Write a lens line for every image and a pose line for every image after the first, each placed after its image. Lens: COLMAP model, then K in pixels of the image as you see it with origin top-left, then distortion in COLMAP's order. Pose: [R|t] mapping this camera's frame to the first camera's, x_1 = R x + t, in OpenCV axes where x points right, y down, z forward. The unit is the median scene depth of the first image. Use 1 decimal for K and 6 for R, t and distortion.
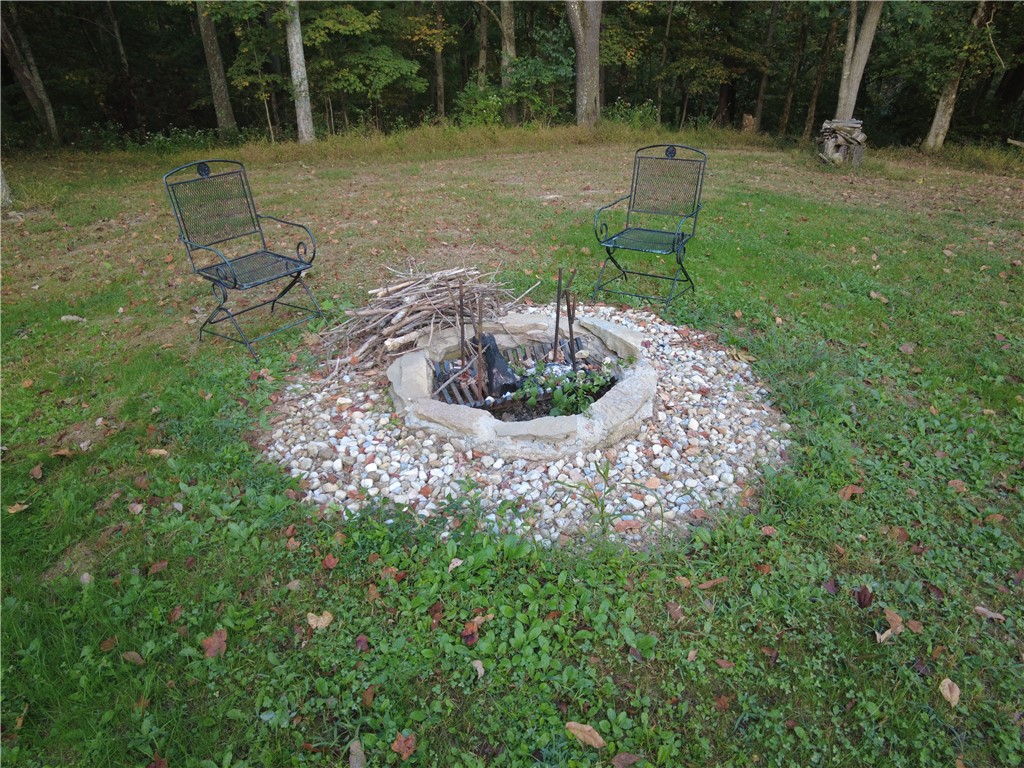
lens RADIAL K [[630.3, 0, 512.3], [0, 630.3, 378.4], [0, 0, 1]] dist [-0.043236, 0.003060]
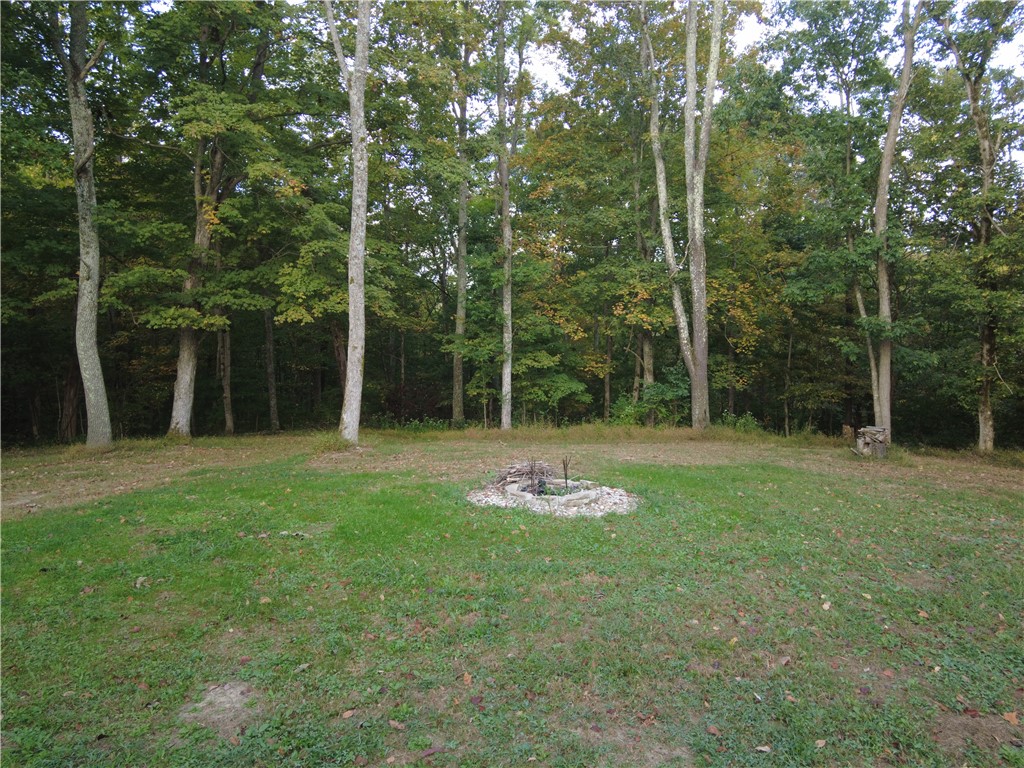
lens RADIAL K [[630.3, 0, 512.3], [0, 630.3, 378.4], [0, 0, 1]] dist [-0.043236, 0.003060]
pose [[0.952313, 0.017549, -0.304619, 0.155059], [-0.153576, 0.890235, -0.428831, 0.170844], [0.263657, 0.455163, 0.850477, -0.371584]]
